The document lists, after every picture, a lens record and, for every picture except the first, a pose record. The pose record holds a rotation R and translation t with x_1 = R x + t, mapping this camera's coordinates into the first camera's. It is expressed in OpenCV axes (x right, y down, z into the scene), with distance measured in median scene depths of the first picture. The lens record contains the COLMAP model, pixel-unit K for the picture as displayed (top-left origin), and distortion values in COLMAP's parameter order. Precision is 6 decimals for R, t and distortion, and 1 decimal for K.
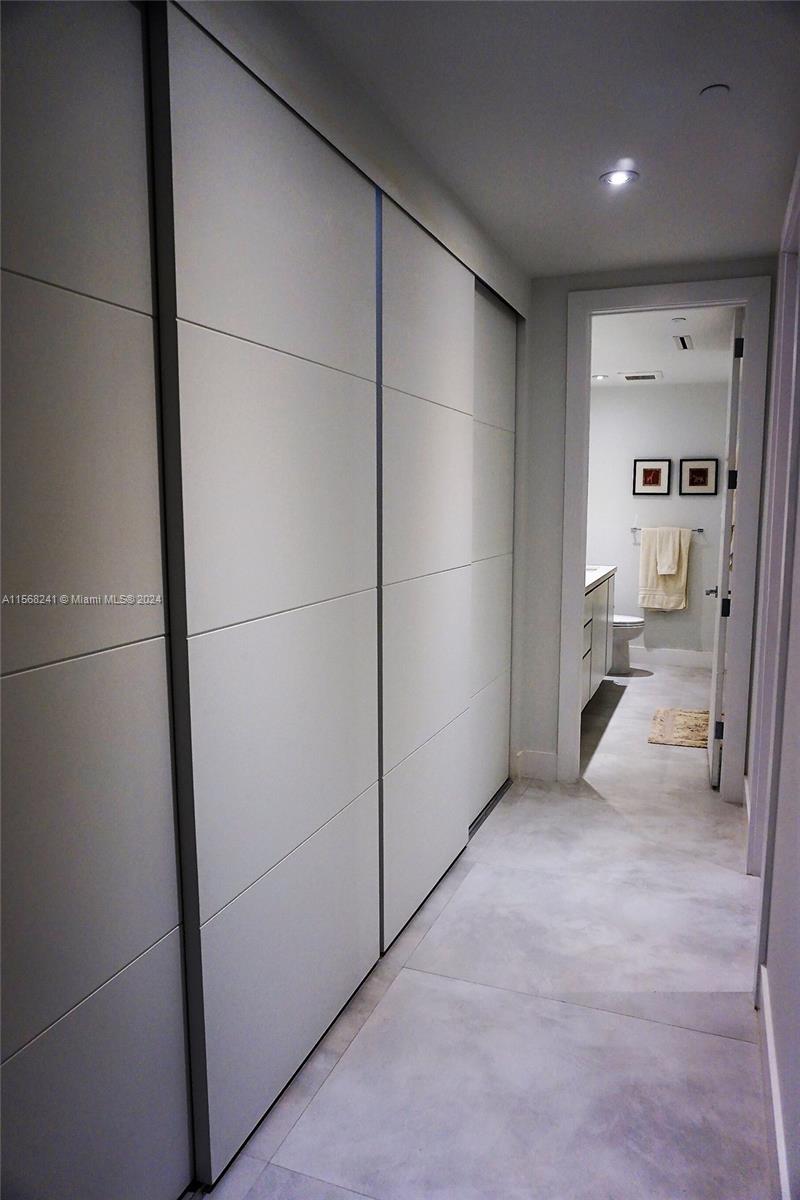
lens RADIAL K [[818.3, 0, 401.3], [0, 818.3, 599.6], [0, 0, 1]] dist [-0.005693, 0.003547]
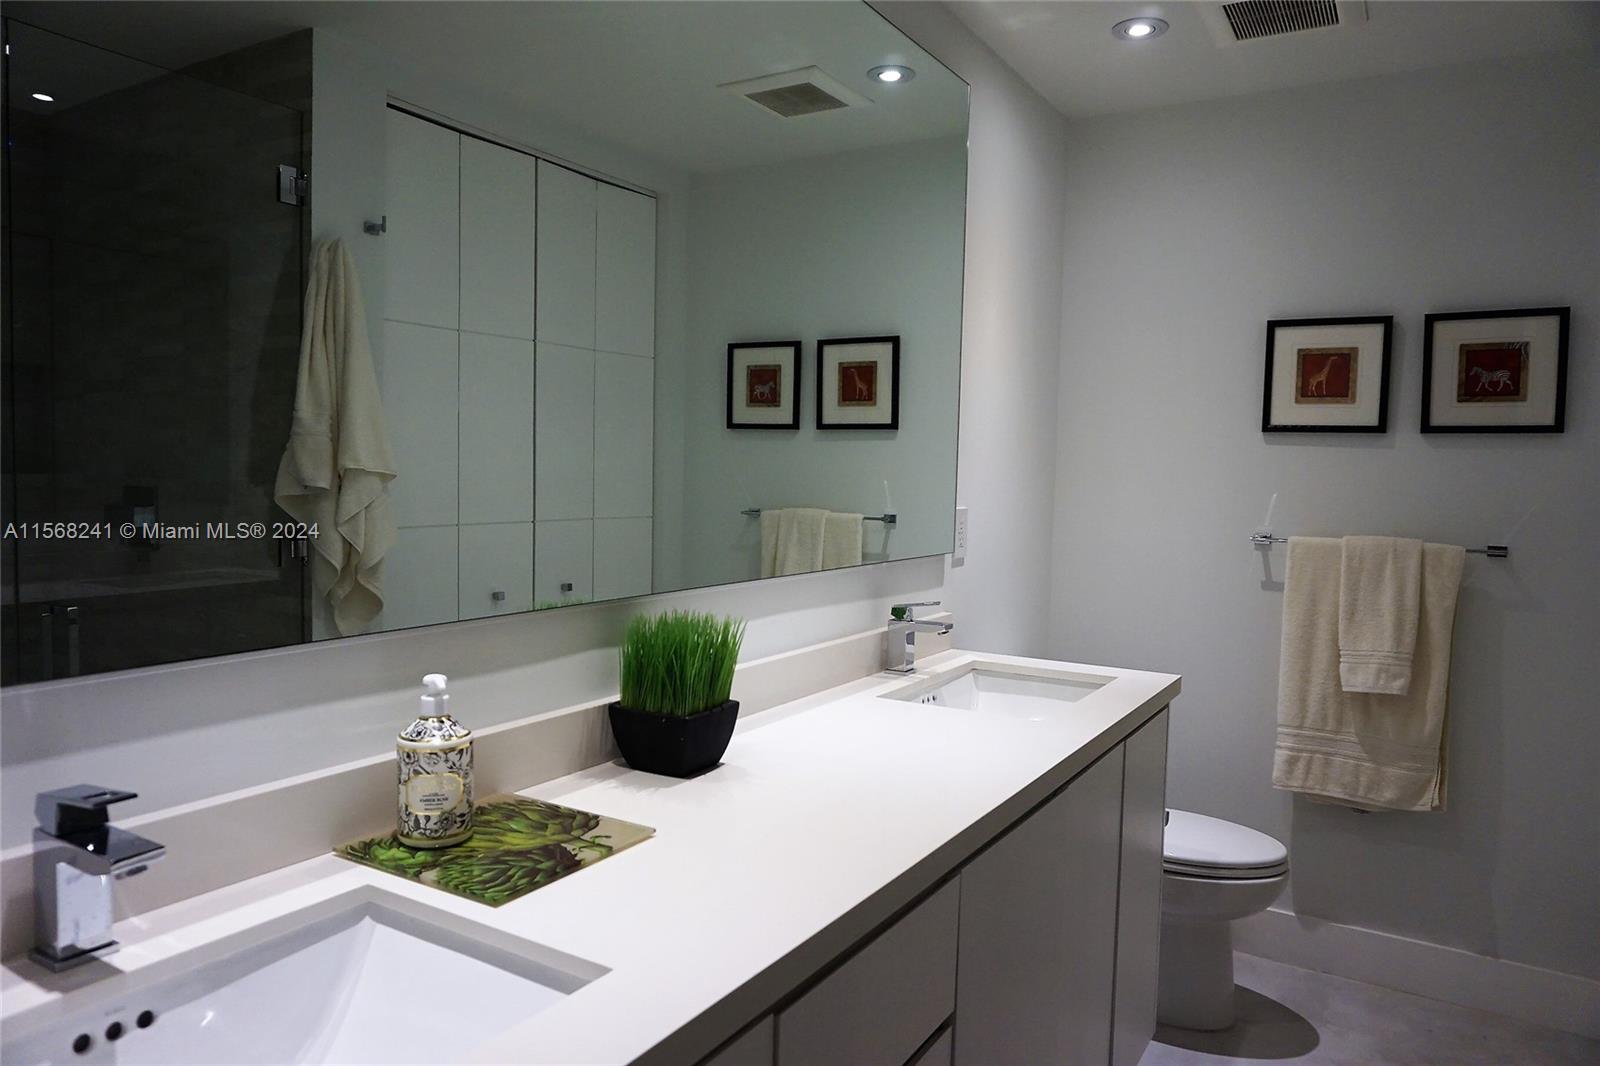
lens RADIAL K [[1091.1, 0, 798.1], [0, 1091.1, 534.1], [0, 0, 1]] dist [-0.005693, 0.003547]
pose [[0.983012, 0.030124, -0.181054, 0.186674], [-0.039675, 0.997993, -0.049364, -0.060709], [0.179203, 0.055708, 0.982234, 0.562284]]
